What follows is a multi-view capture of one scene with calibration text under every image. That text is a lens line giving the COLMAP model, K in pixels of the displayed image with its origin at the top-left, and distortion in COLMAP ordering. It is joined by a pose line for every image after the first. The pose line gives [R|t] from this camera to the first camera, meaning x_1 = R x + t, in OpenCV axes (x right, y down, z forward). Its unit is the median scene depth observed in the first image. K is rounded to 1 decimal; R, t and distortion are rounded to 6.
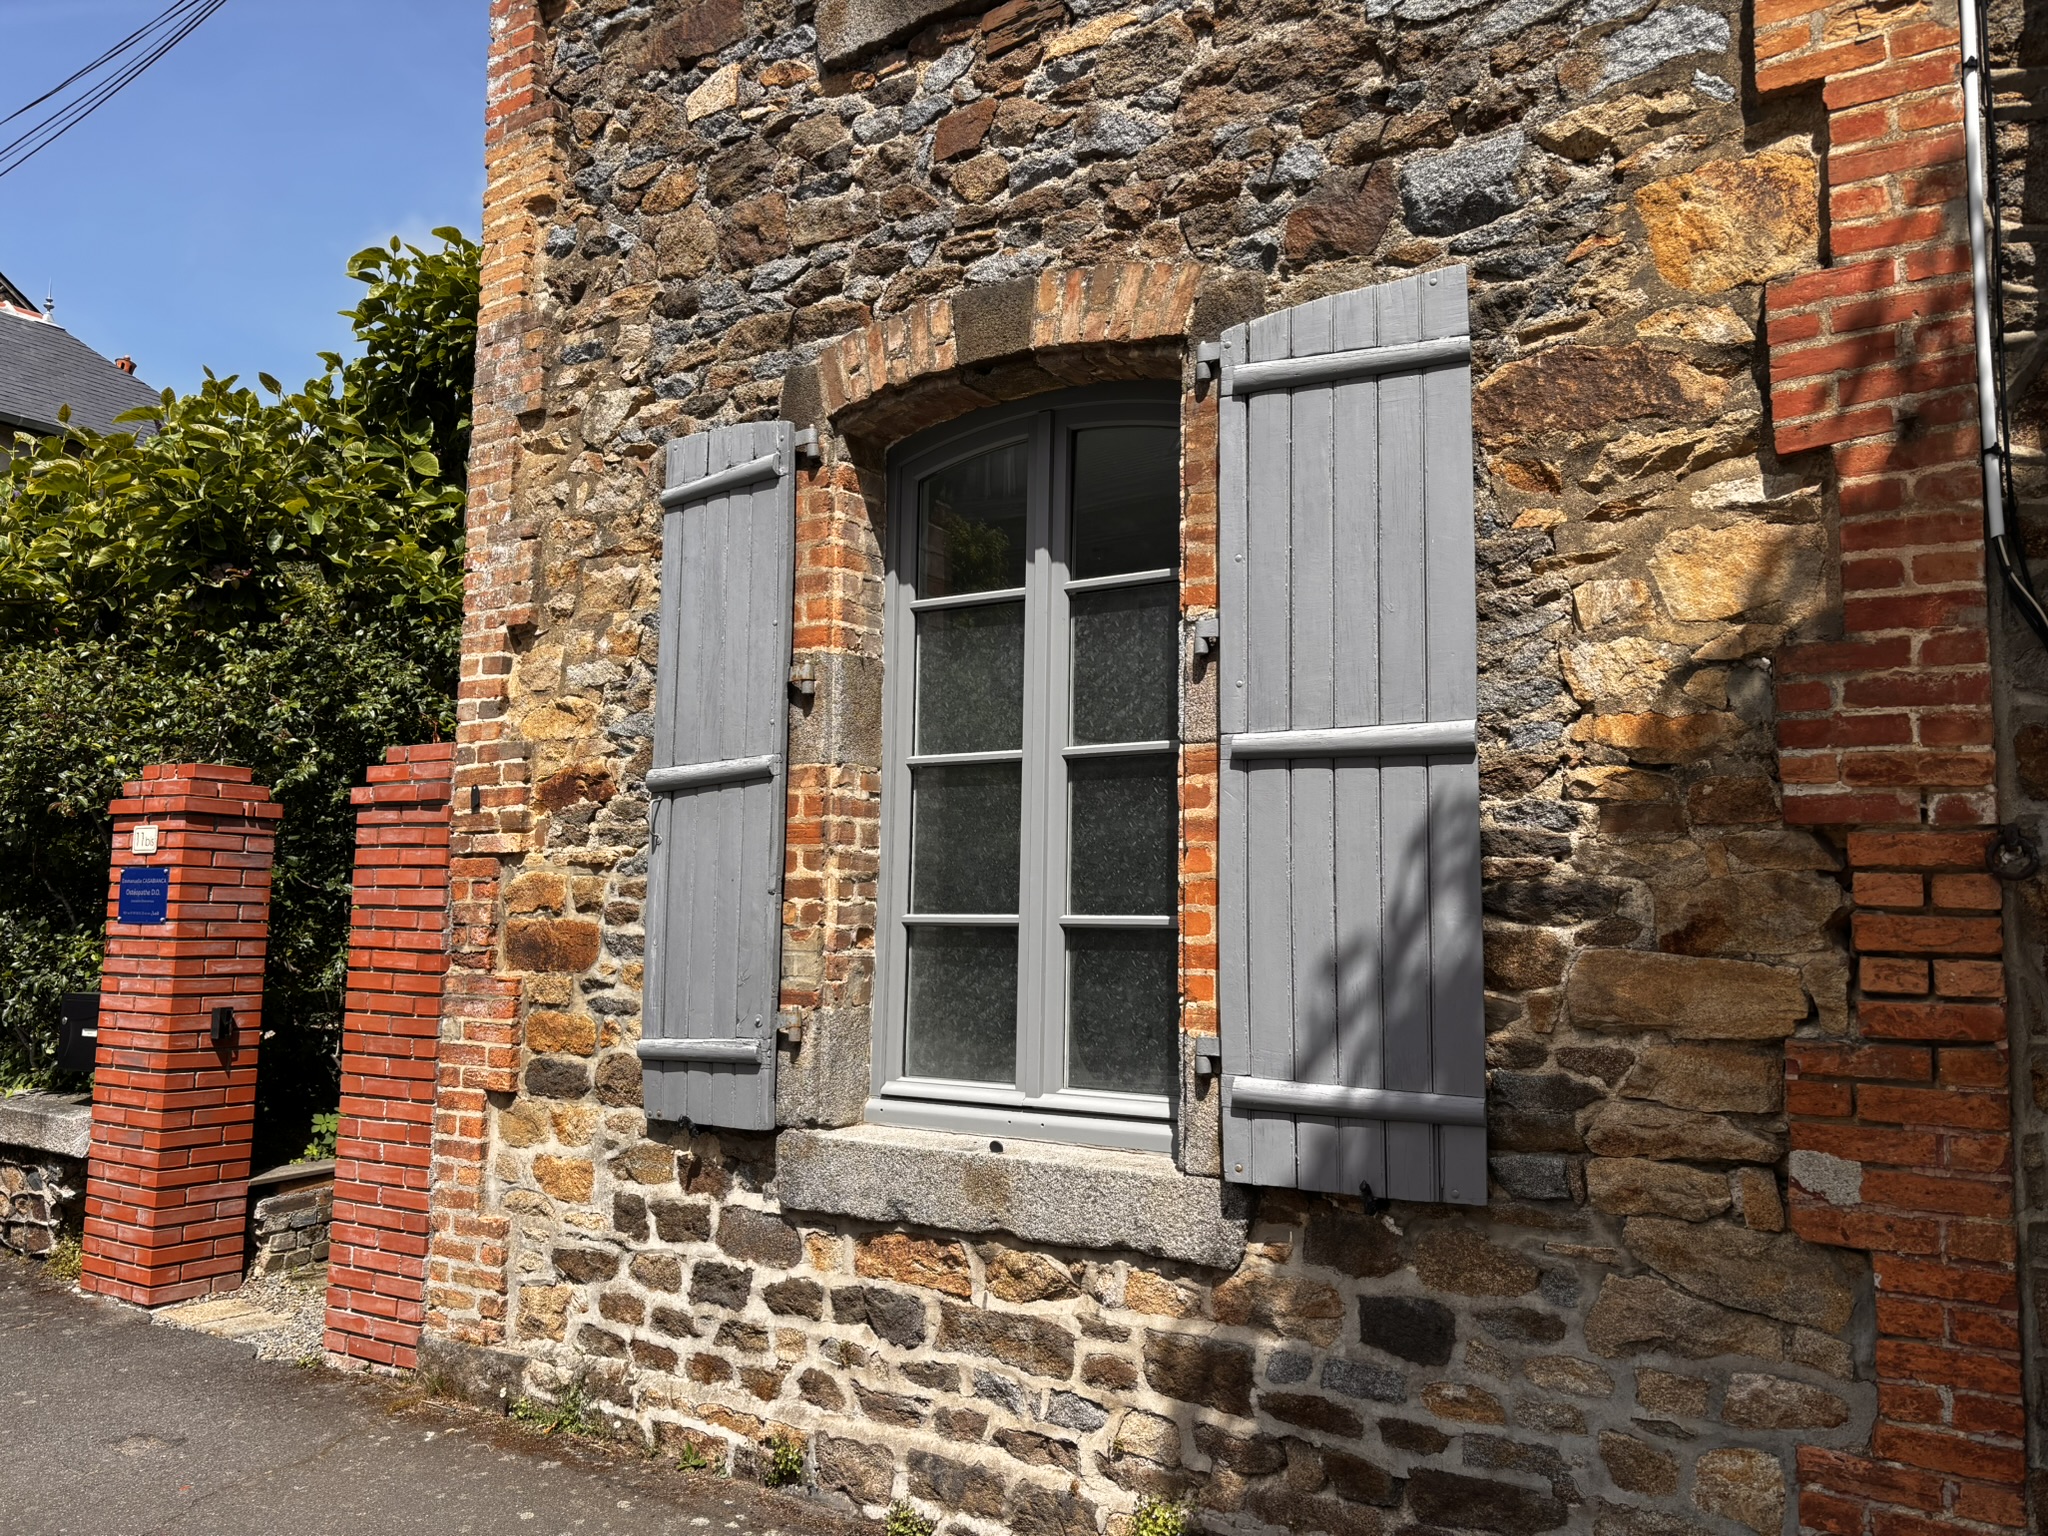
lens RADIAL K [[1550.9, 0, 1023.7], [0, 1550.9, 763.5], [0, 0, 1]] dist [0.028187, 0.010124]
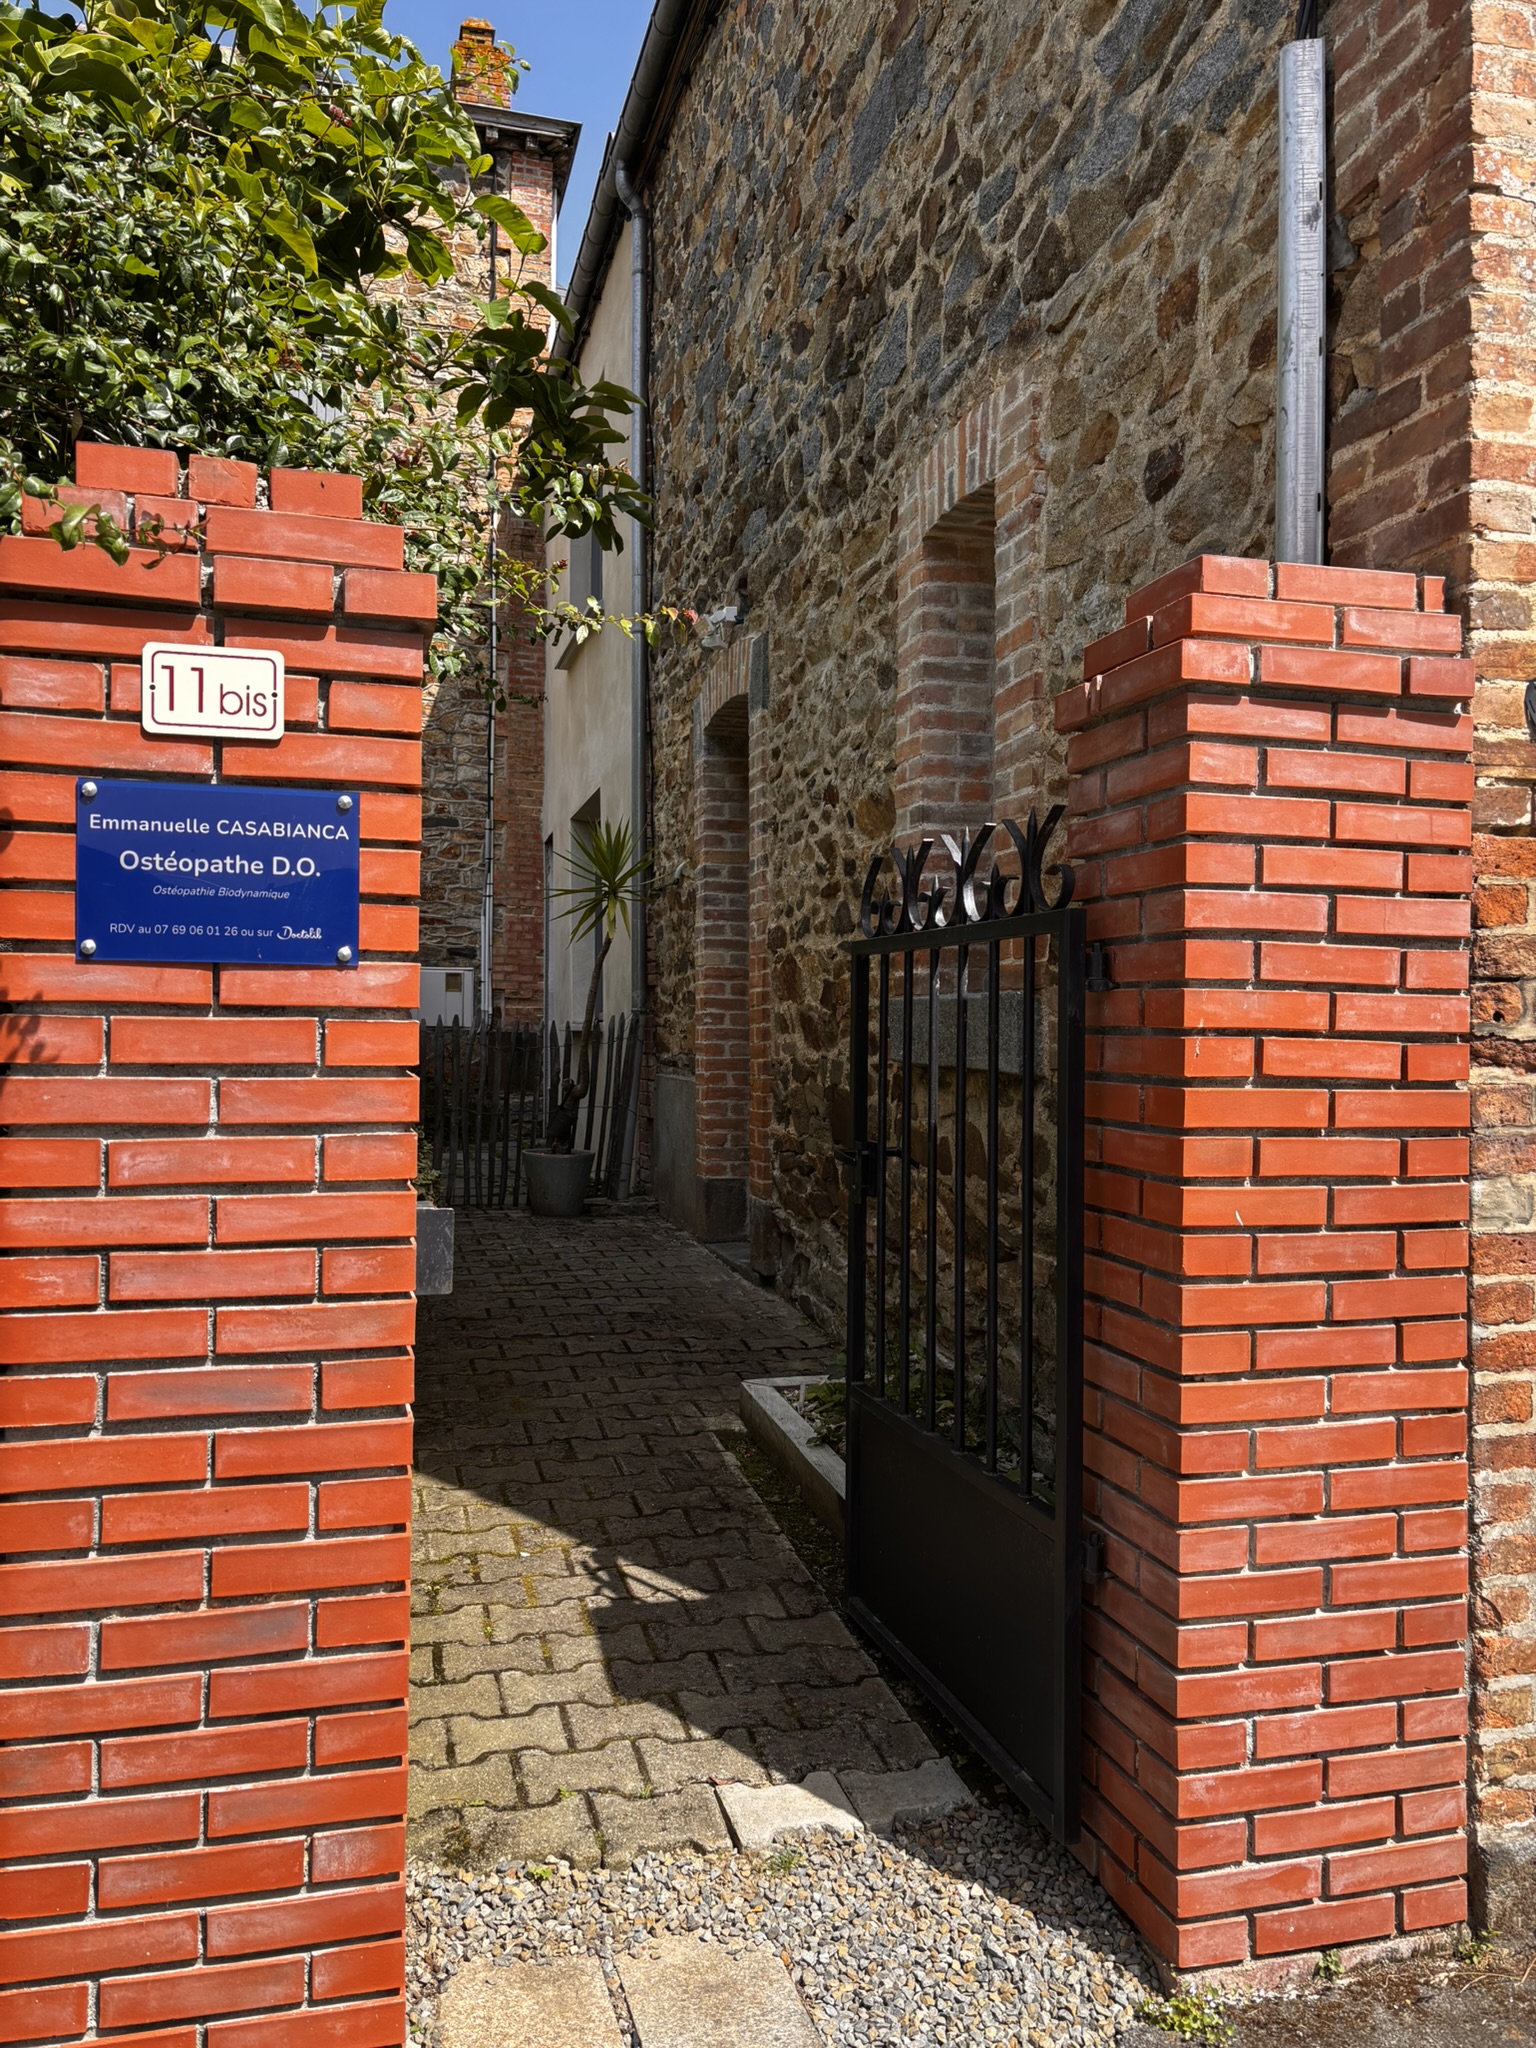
lens RADIAL K [[1550.9, 0, 769.3], [0, 1550.9, 1025.5], [0, 0, 1]] dist [0.028187, 0.010124]
pose [[0.677261, -0.014147, 0.735607, -0.832525], [-0.079259, 0.992594, 0.092062, 0.089571], [-0.731461, -0.120653, 0.671124, 0.827790]]
